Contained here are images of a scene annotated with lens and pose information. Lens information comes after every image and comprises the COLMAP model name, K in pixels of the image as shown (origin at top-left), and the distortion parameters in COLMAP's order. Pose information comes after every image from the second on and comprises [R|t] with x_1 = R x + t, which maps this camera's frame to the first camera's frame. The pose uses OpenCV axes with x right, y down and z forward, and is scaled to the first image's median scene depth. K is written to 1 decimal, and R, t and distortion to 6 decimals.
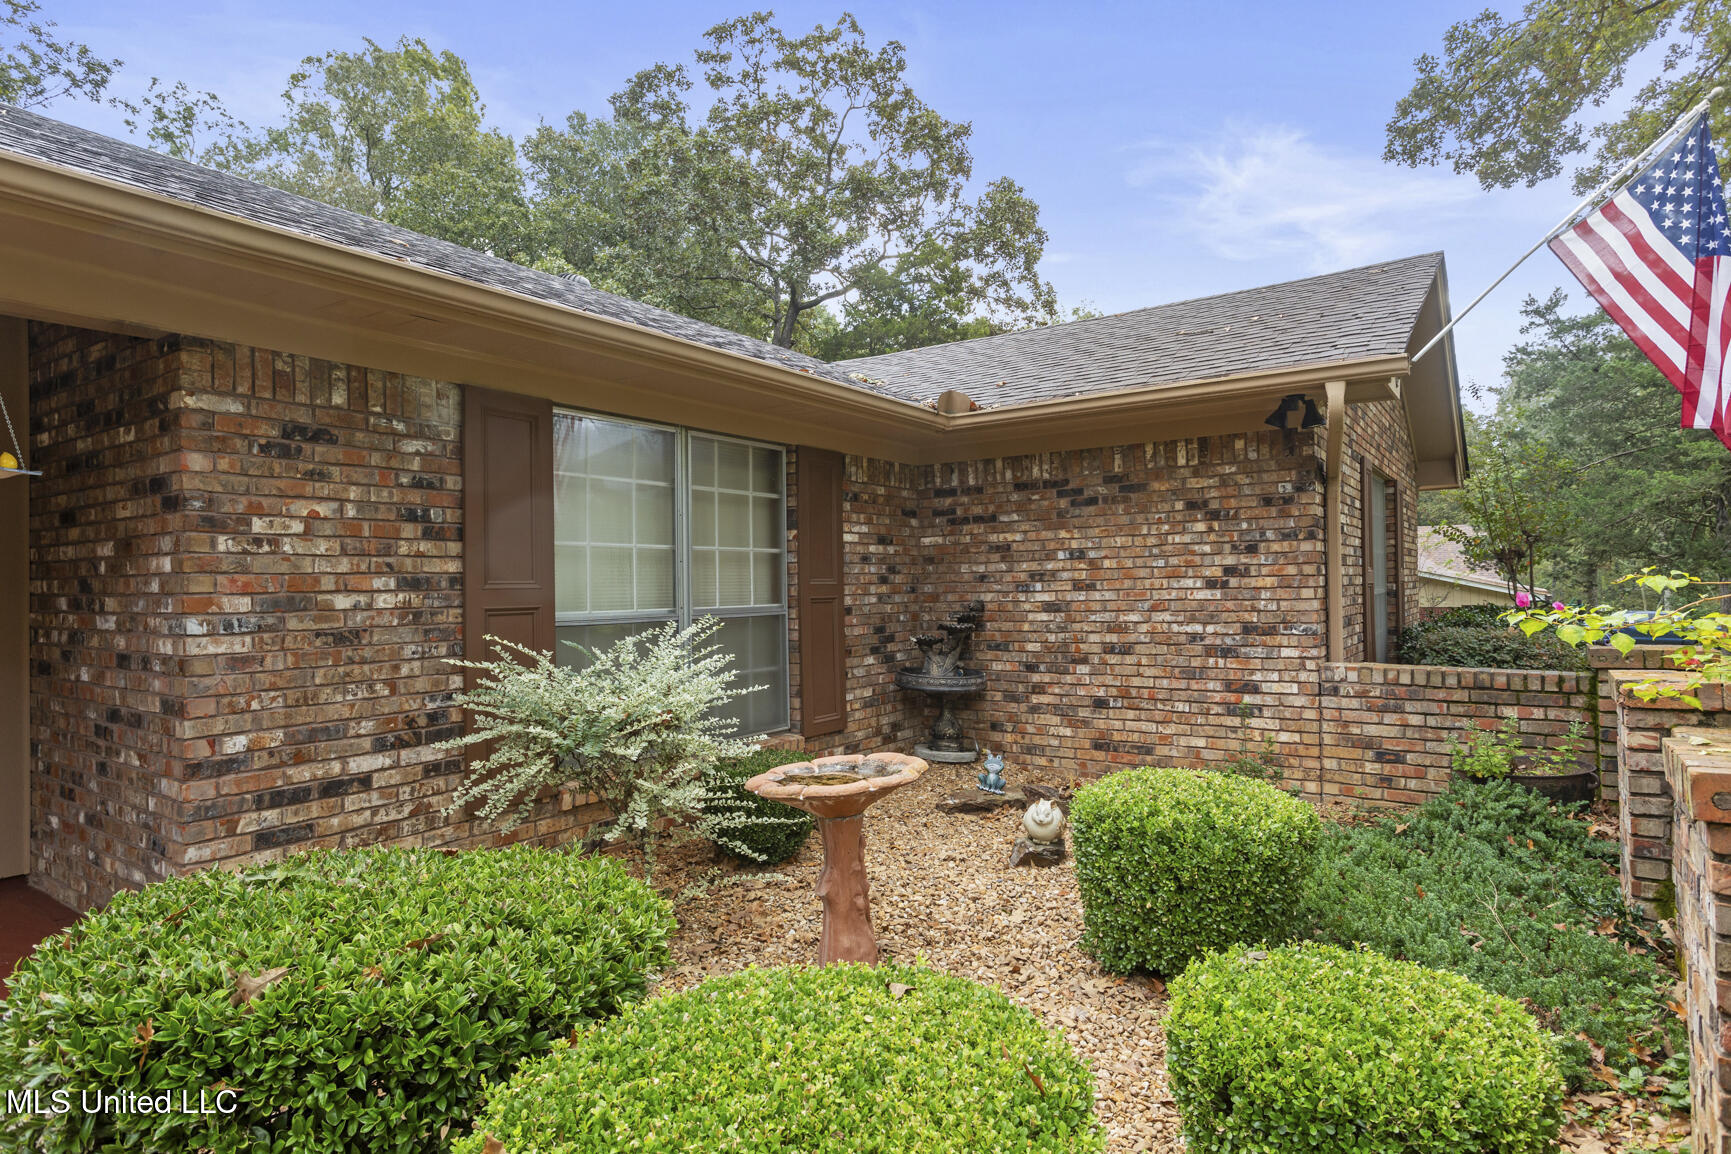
lens RADIAL K [[949.2, 0, 865.3], [0, 949.2, 570.3], [0, 0, 1]] dist [0.002696, 0.001129]
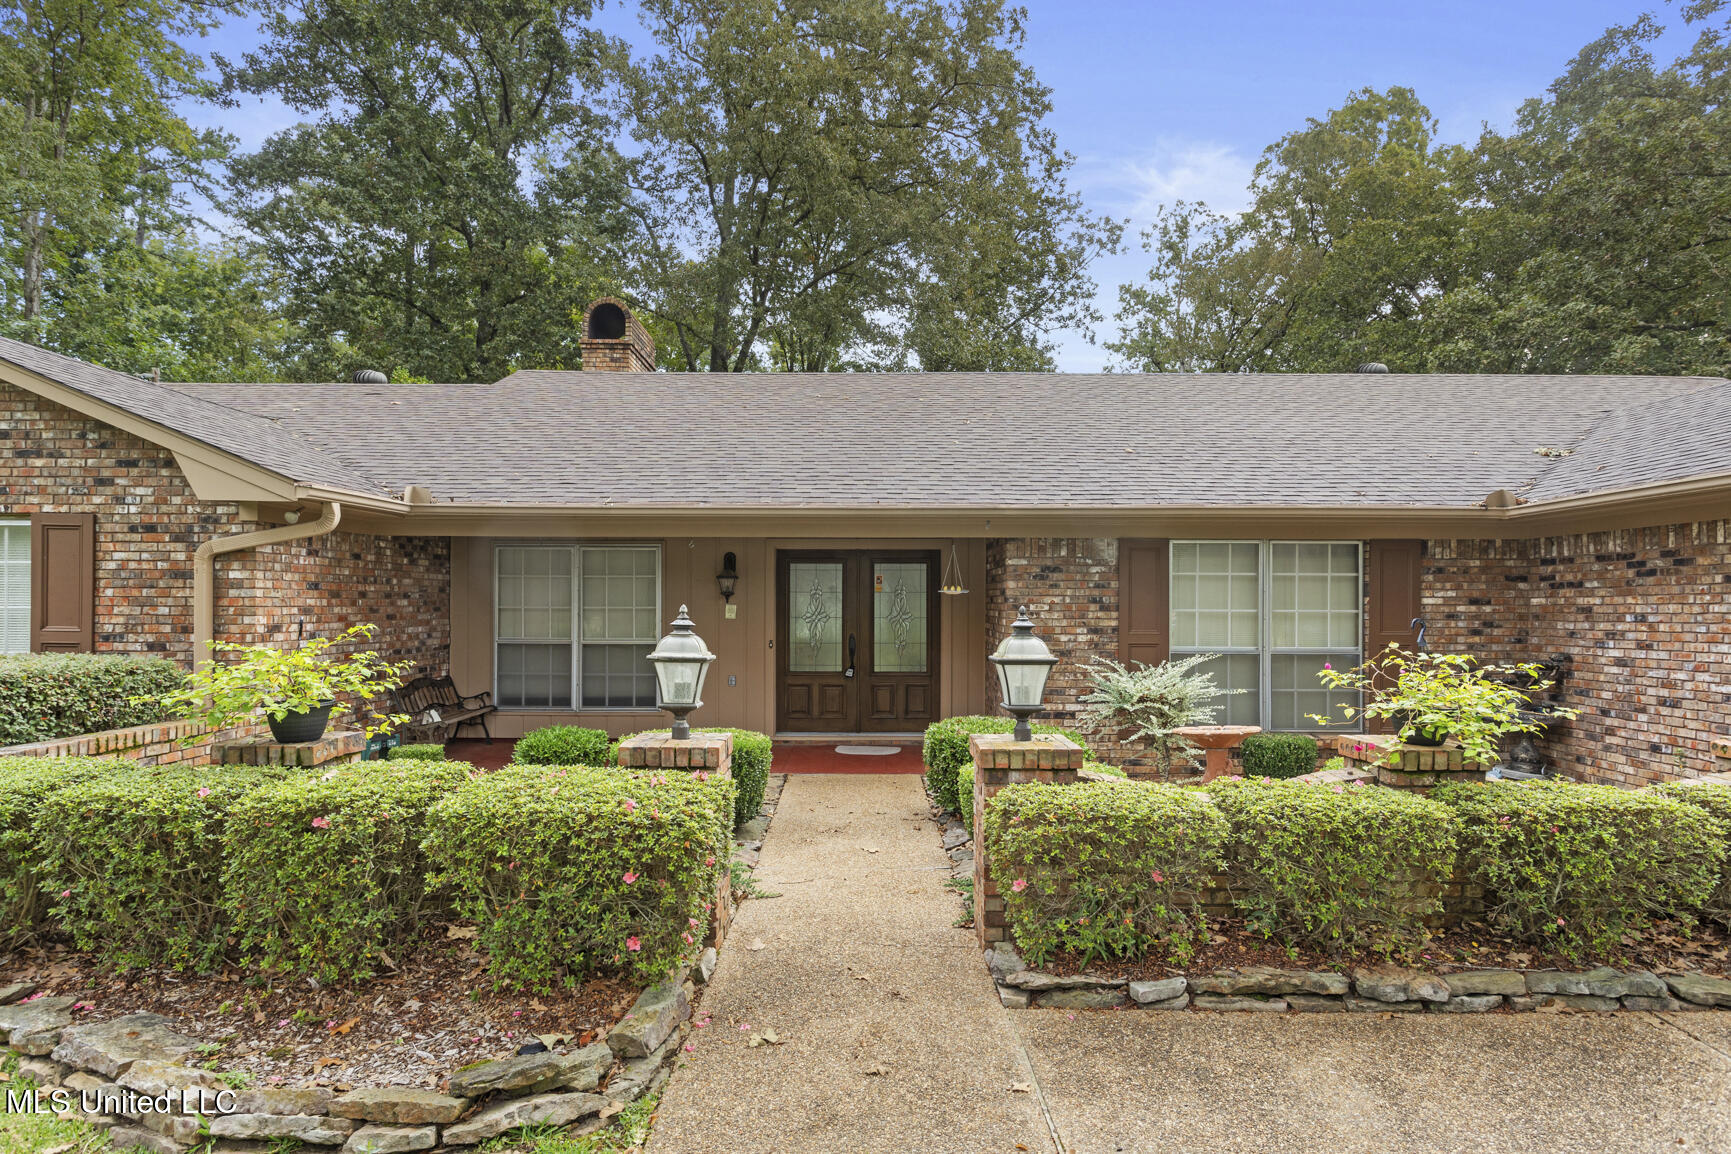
lens RADIAL K [[1002.1, 0, 885.6], [0, 1002.1, 594.7], [0, 0, 1]] dist [0.001180, 0.000157]
pose [[0.585811, 0.012168, -0.810357, 0.696836], [-0.001953, 0.999906, 0.013602, -0.062136], [0.810446, -0.006386, 0.585779, -0.476043]]
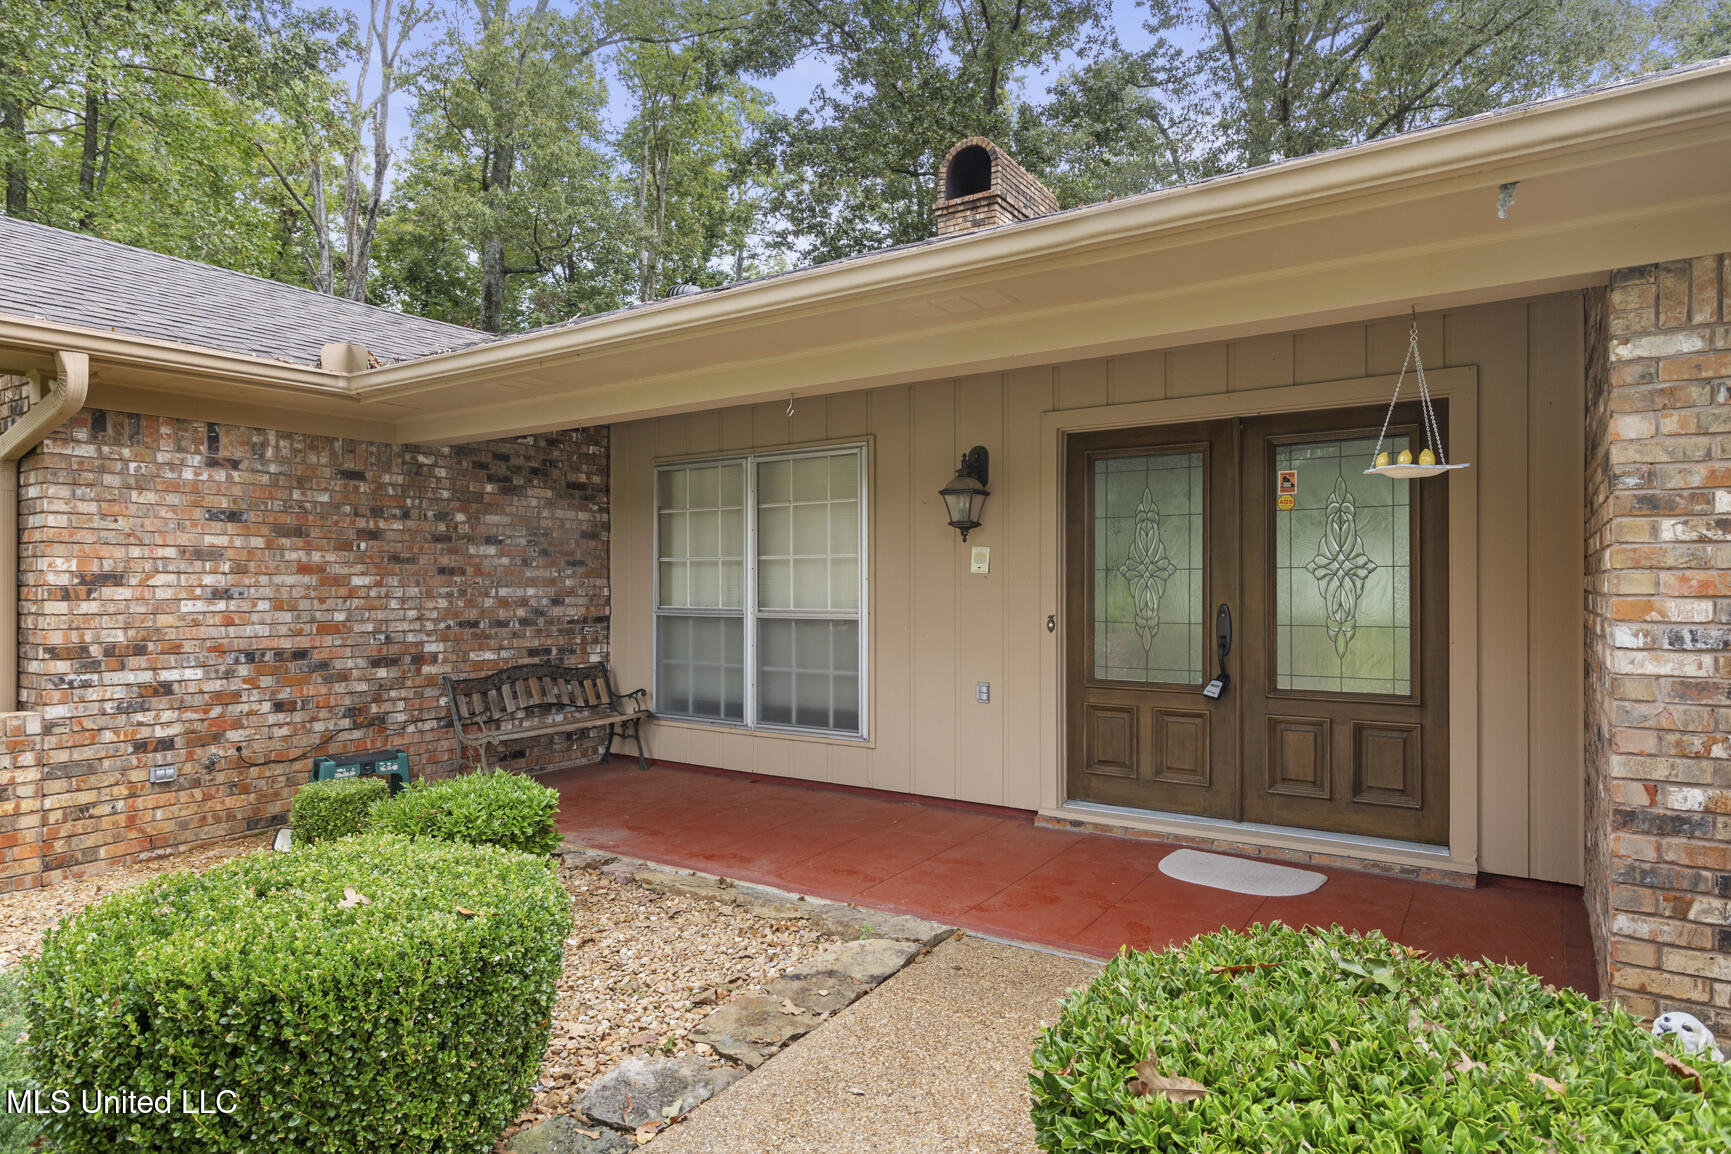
lens RADIAL K [[976.5, 0, 877.3], [0, 976.5, 587.1], [0, 0, 1]] dist [0.003226, 0.000743]
pose [[0.017042, 0.015413, -0.999736, 0.047074], [0.014883, 0.999766, 0.015667, -0.002171], [0.999744, -0.015147, 0.016808, 0.184271]]
